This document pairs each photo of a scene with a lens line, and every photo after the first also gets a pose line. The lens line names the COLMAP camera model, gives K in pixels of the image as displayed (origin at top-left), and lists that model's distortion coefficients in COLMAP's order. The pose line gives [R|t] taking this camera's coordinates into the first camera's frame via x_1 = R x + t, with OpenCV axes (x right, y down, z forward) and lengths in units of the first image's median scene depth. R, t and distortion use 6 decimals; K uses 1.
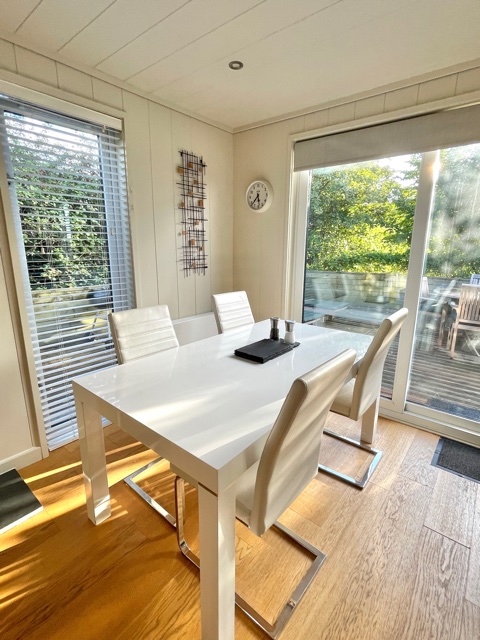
lens RADIAL K [[321.5, 0, 239.3], [0, 321.5, 321.7], [0, 0, 1]] dist [-0.001713, -0.000512]
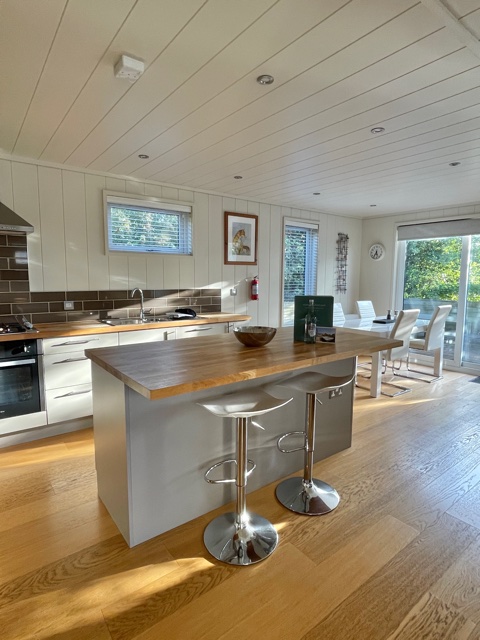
lens RADIAL K [[358.1, 0, 238.8], [0, 358.1, 319.2], [0, 0, 1]] dist [-0.000379, -0.000346]
pose [[0.972583, 0.022758, -0.231439, -0.240209], [-0.050471, 0.992136, -0.114537, 0.286583], [0.227013, 0.123078, 0.966083, -1.195787]]
